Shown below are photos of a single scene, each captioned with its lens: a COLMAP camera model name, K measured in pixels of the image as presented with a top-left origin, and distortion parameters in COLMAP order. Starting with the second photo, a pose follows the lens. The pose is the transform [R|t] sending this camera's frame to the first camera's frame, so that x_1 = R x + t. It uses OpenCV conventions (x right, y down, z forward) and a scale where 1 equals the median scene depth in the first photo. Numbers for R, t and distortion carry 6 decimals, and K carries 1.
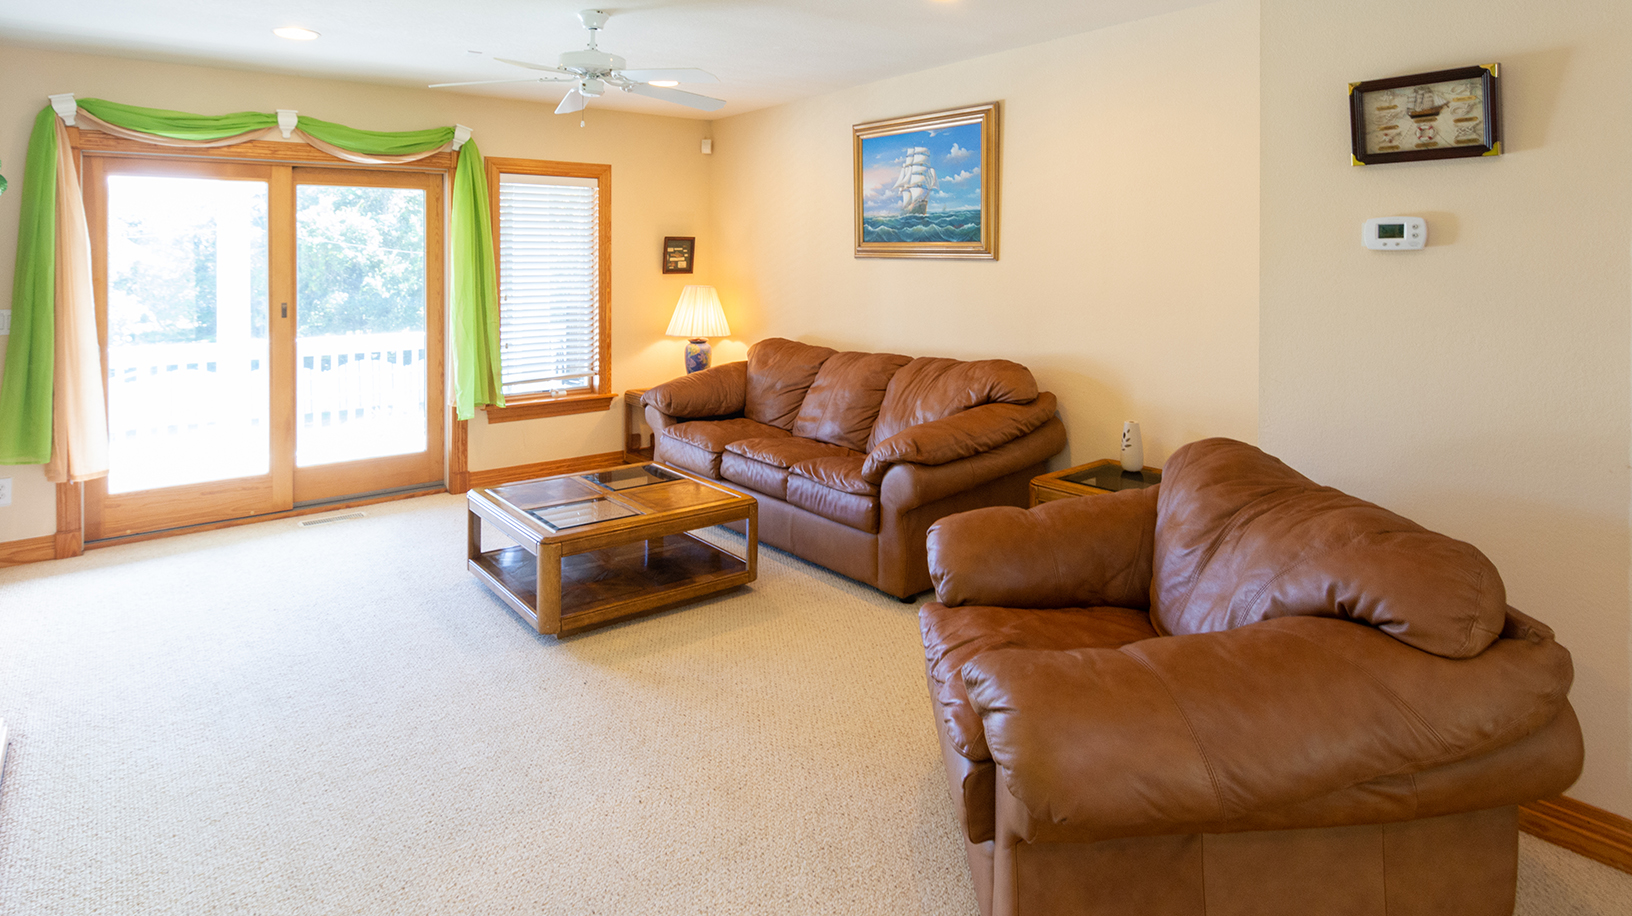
lens RADIAL K [[872.5, 0, 808.5], [0, 872.5, 459.7], [0, 0, 1]] dist [0.002596, 0.000024]
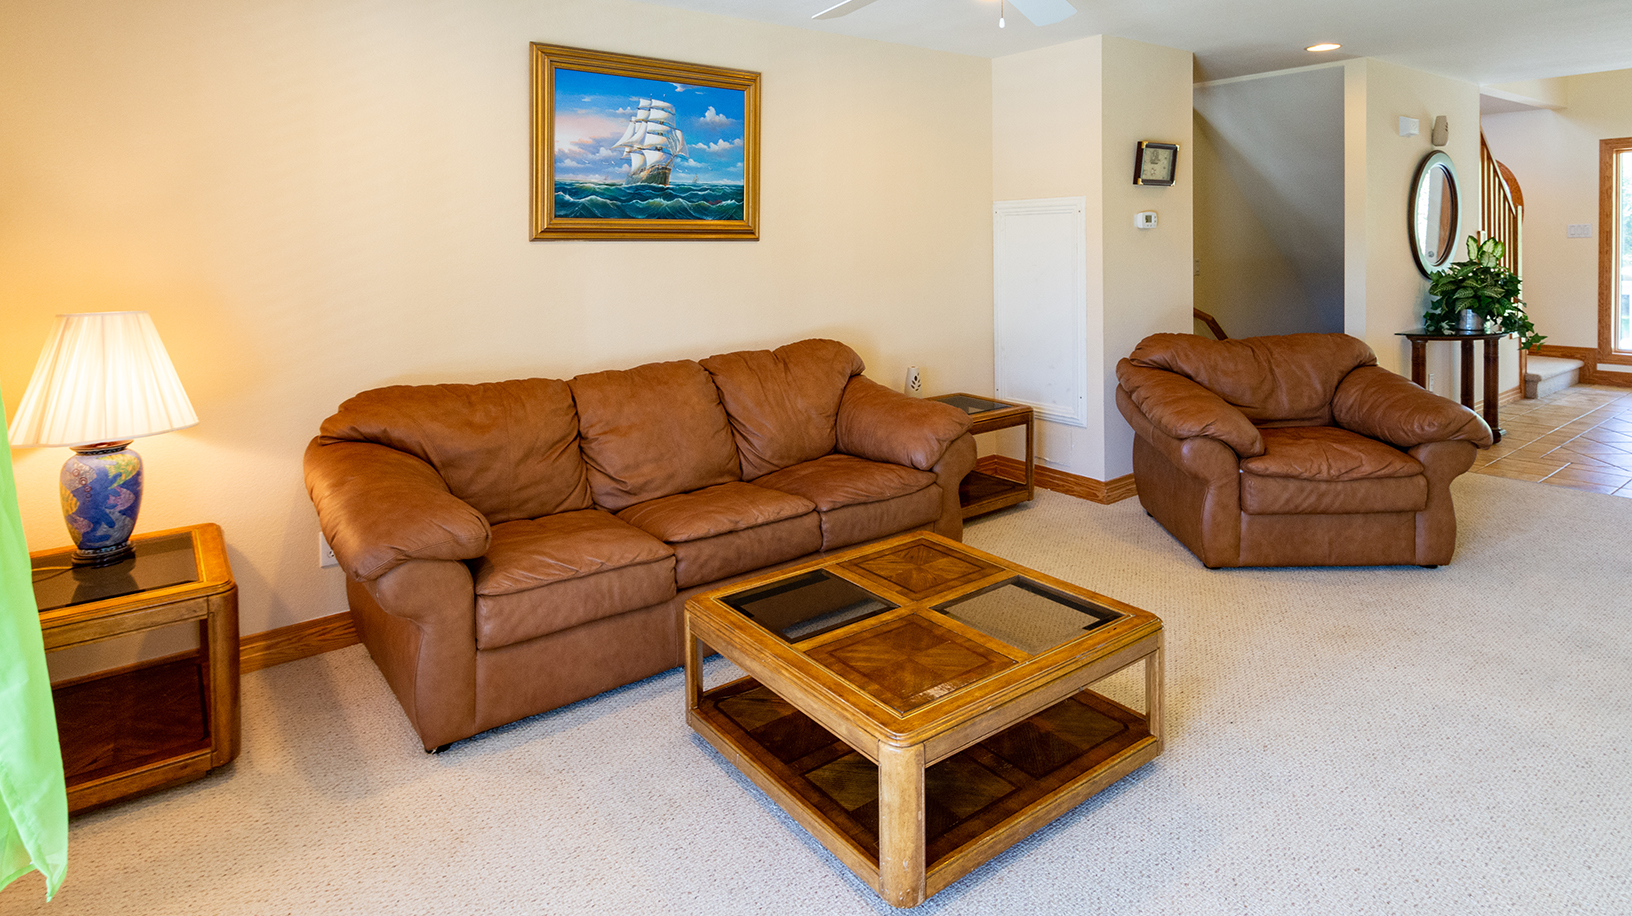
lens RADIAL K [[872.5, 0, 808.5], [0, 872.5, 459.7], [0, 0, 1]] dist [0.002596, 0.000024]
pose [[0.004198, -0.245107, 0.969487, -0.726769], [0.239107, 0.941619, 0.237026, -0.201046], [-0.970984, 0.230816, 0.062560, 0.880613]]
